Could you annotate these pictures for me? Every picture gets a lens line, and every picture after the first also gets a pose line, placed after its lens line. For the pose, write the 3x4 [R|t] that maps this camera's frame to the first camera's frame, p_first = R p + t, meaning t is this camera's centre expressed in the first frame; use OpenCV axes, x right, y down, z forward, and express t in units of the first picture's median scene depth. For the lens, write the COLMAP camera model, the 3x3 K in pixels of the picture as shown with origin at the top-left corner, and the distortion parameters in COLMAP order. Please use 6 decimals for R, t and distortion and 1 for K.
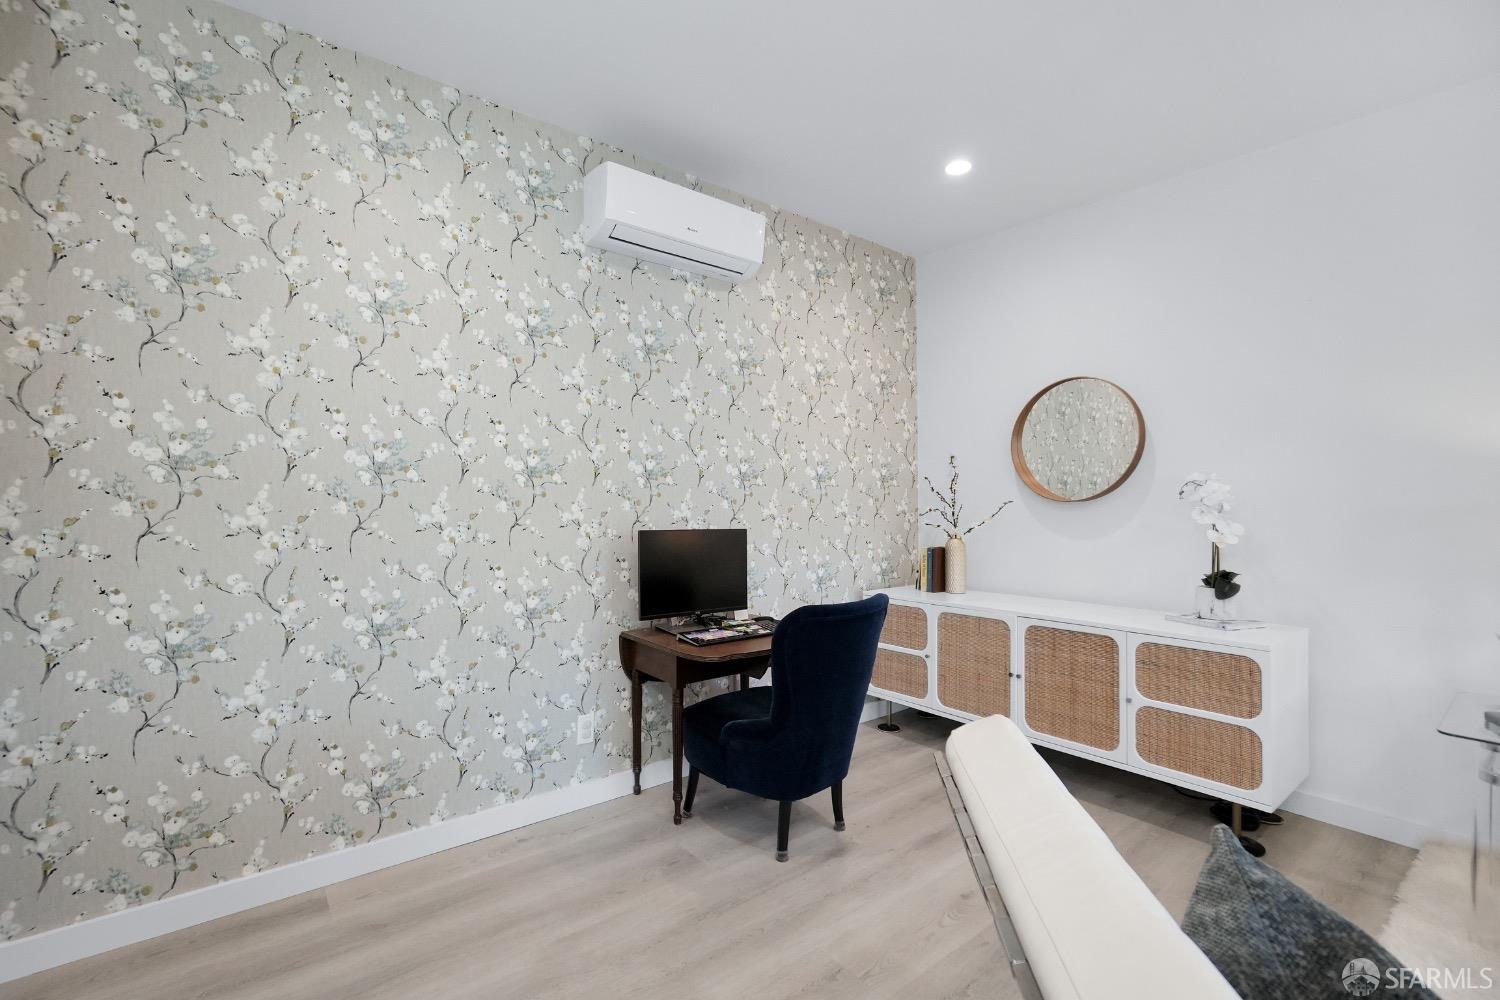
lens RADIAL K [[648.0, 0, 727.3], [0, 648.0, 504.7], [0, 0, 1]] dist [-0.001677, 0.001641]
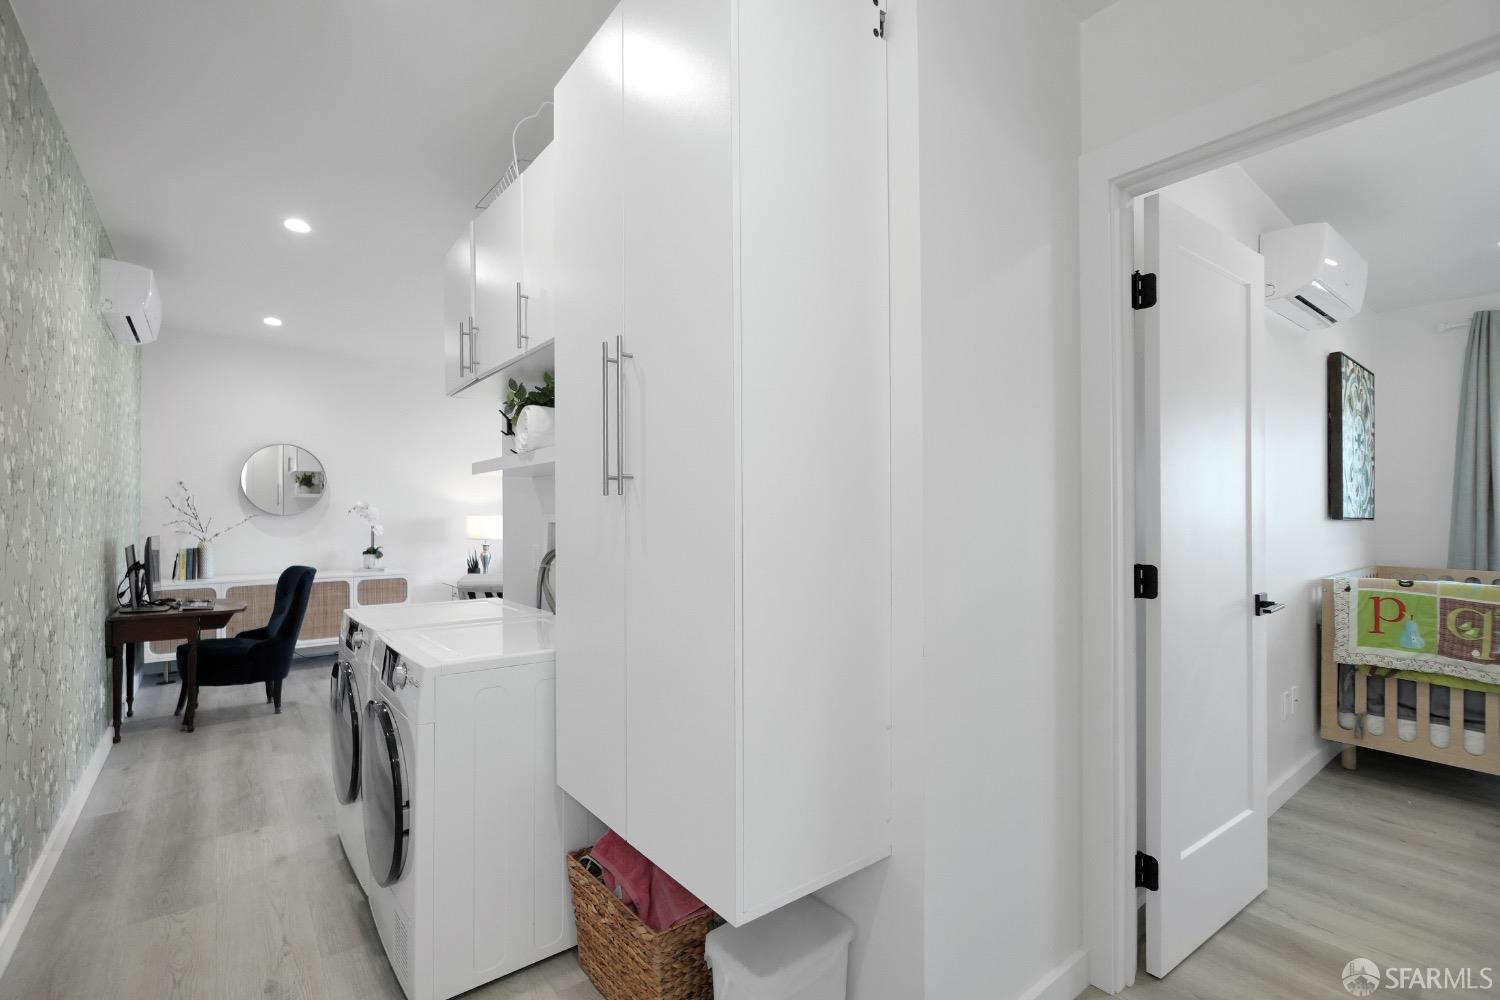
lens RADIAL K [[648.0, 0, 743.8], [0, 648.0, 512.3], [0, 0, 1]] dist [-0.001677, 0.001641]
pose [[-0.034336, 0.007041, 0.999386, -1.466441], [-0.000843, 0.999975, -0.007074, -0.003127], [-0.999410, -0.001086, -0.034329, -0.200955]]
